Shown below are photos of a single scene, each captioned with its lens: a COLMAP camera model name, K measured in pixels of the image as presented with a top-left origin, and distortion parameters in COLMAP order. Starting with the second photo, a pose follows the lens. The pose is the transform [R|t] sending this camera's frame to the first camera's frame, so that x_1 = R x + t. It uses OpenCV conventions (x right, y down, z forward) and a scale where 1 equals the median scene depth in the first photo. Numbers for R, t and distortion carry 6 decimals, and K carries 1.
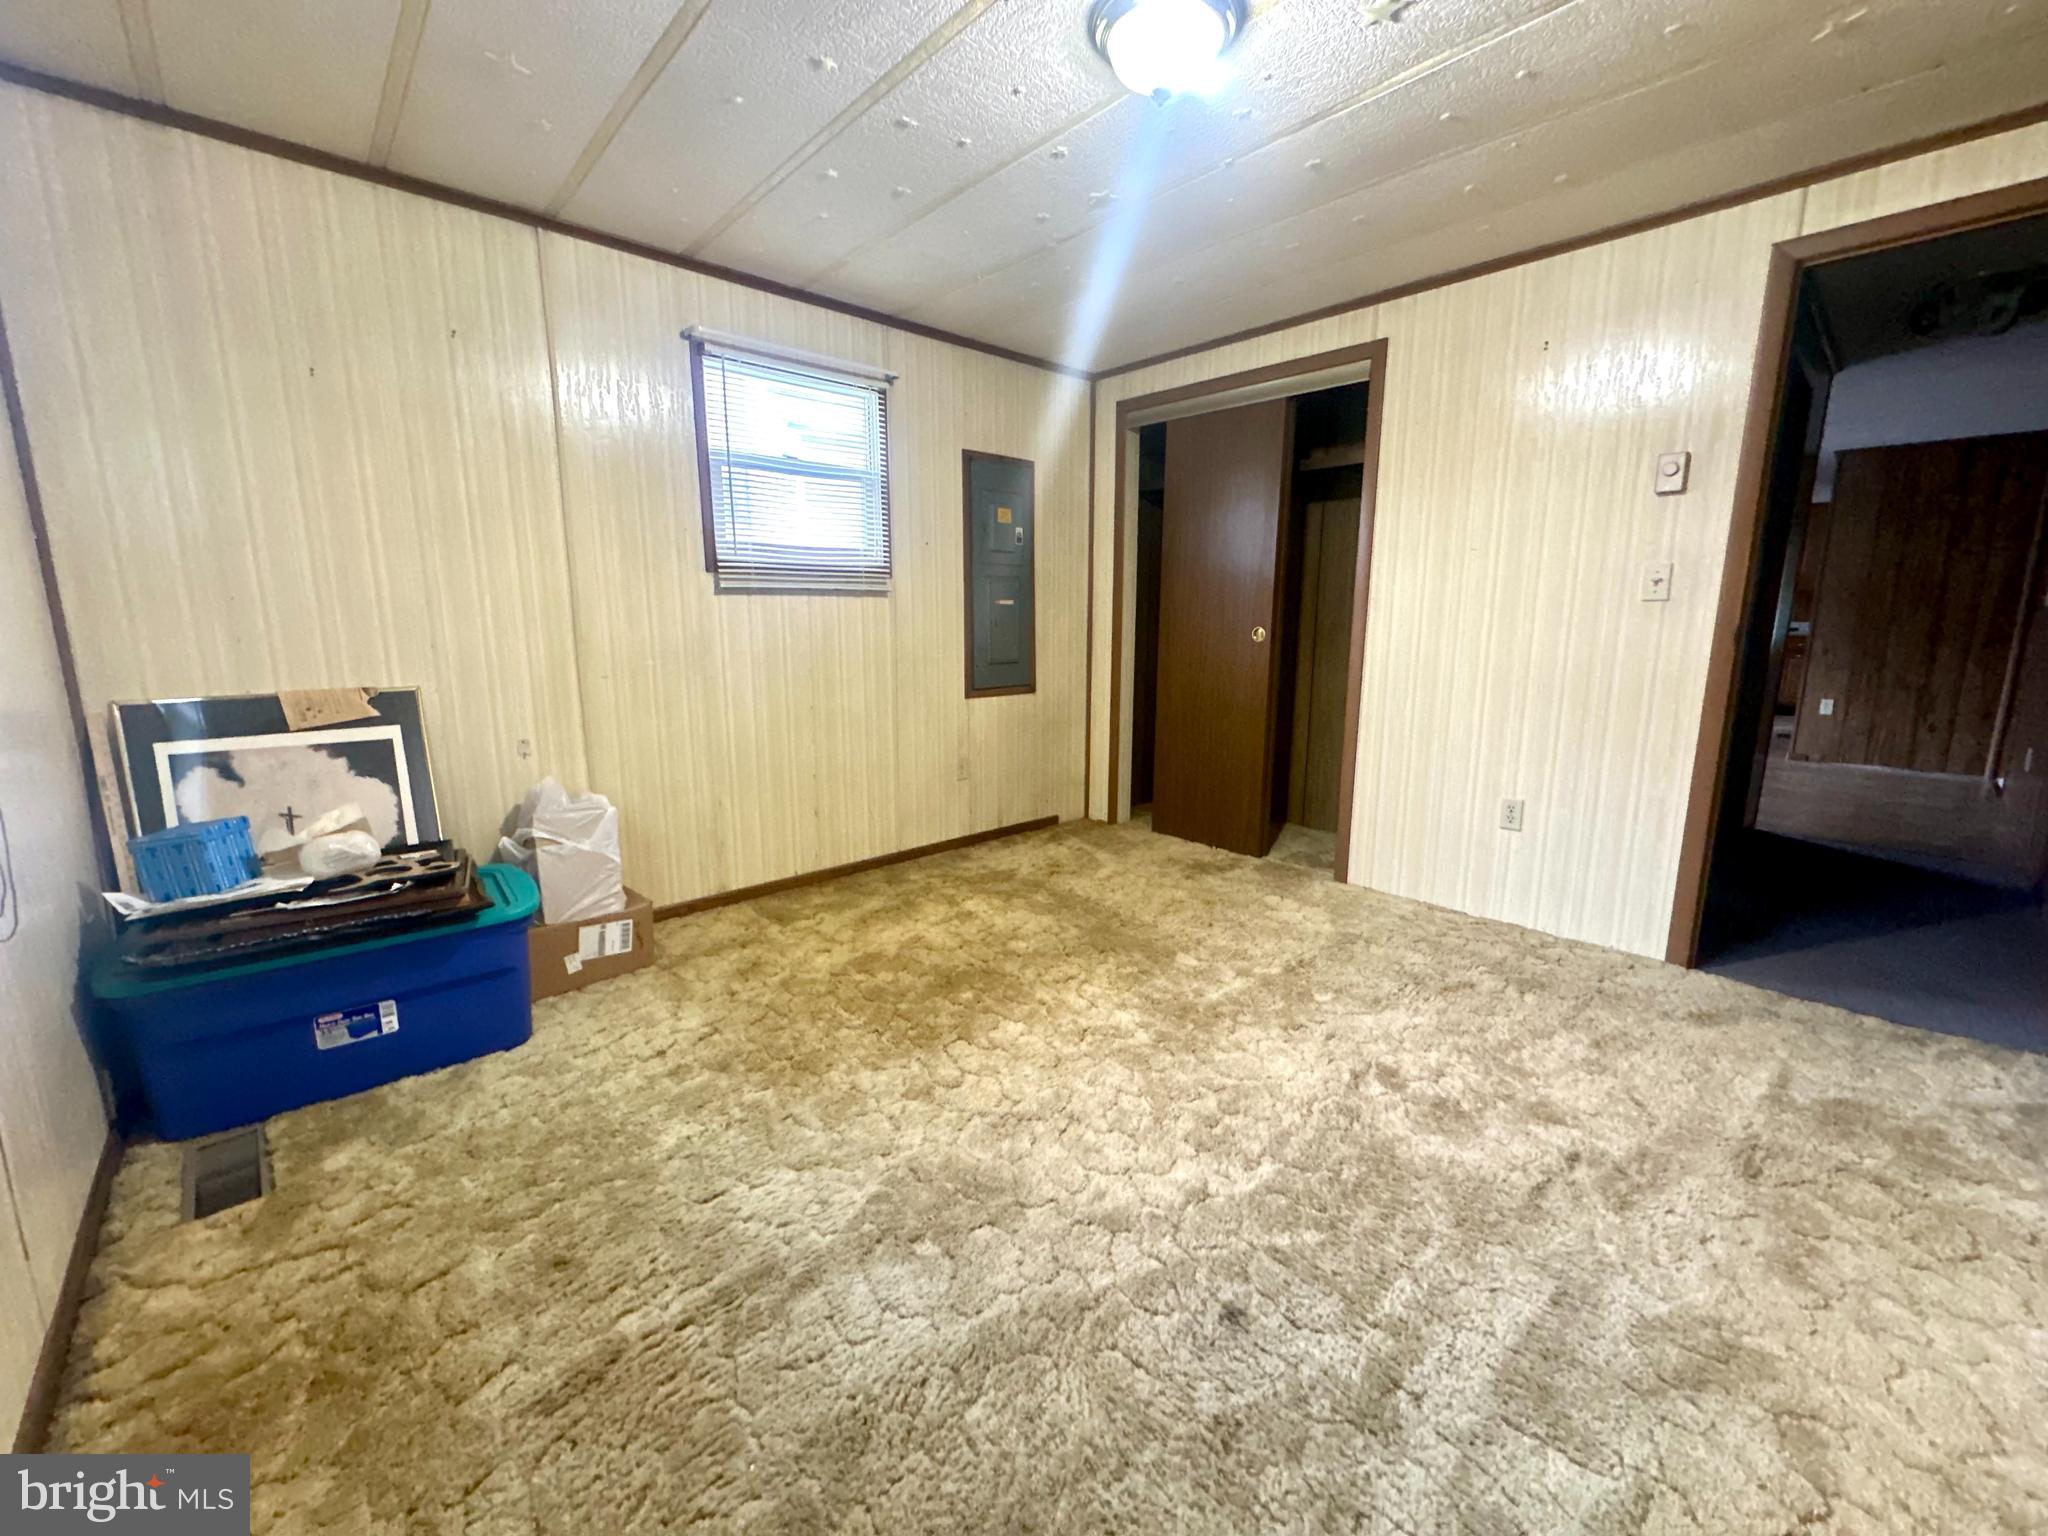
lens RADIAL K [[812.2, 0, 1023.2], [0, 812.2, 760.7], [0, 0, 1]] dist [-0.004445, 0.000751]
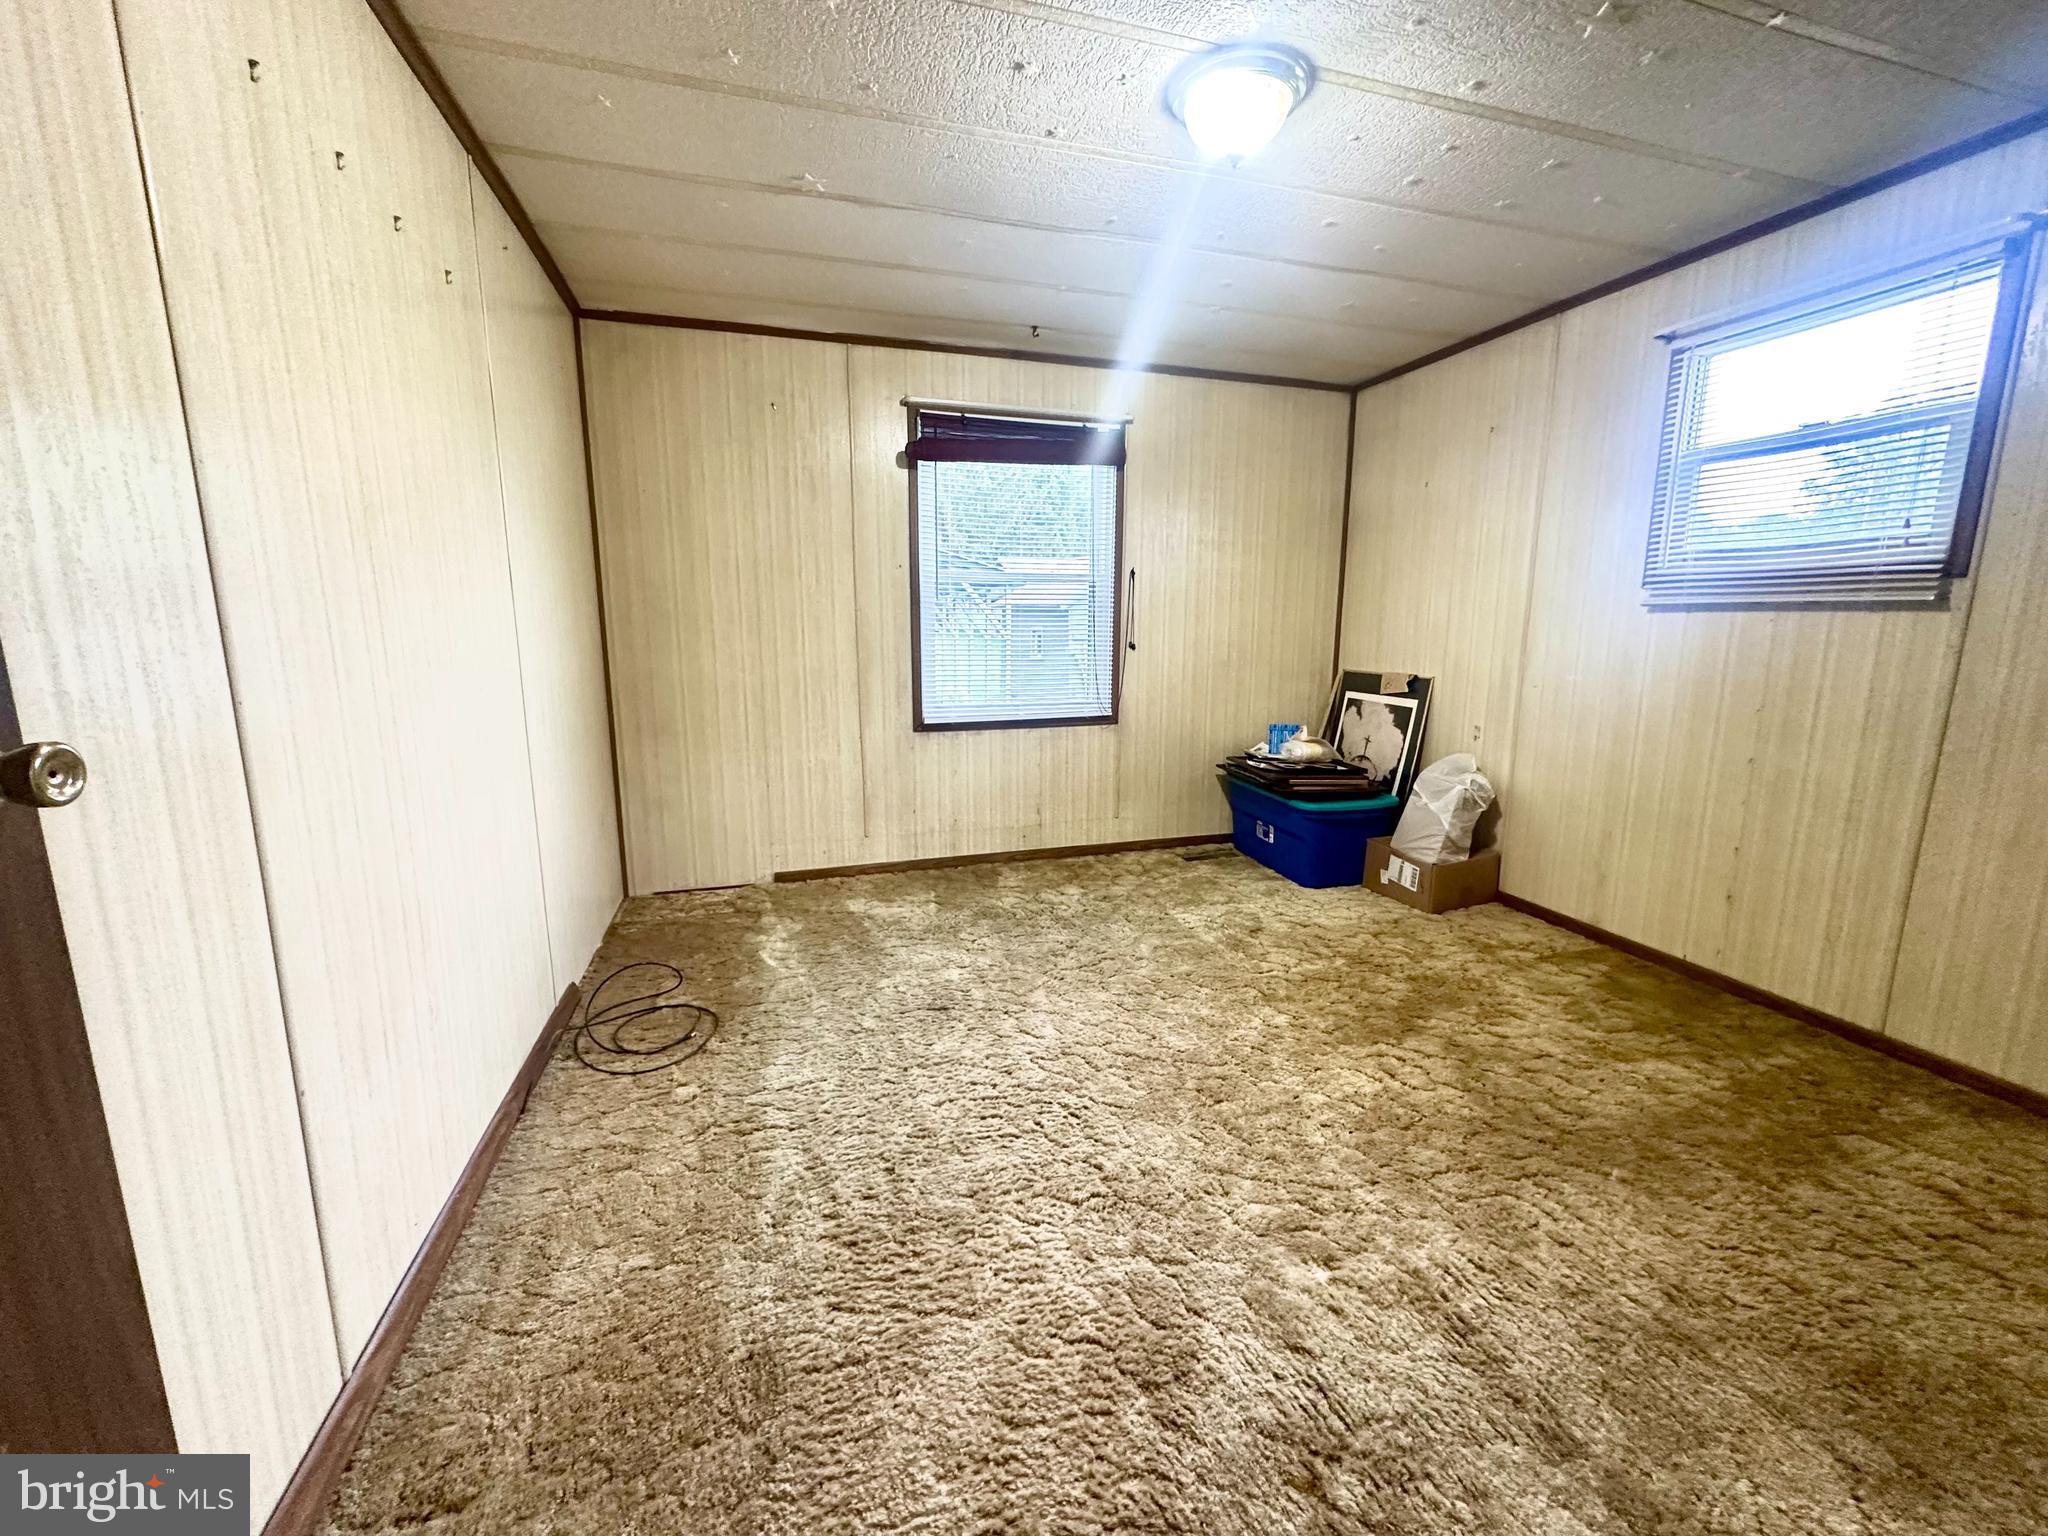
lens RADIAL K [[812.2, 0, 1023.2], [0, 812.2, 760.7], [0, 0, 1]] dist [-0.004445, 0.000751]
pose [[-0.433721, 0.153723, -0.887837, 0.939067], [-0.164429, 0.955291, 0.245728, -0.186492], [0.885917, 0.252564, -0.389053, 0.938705]]
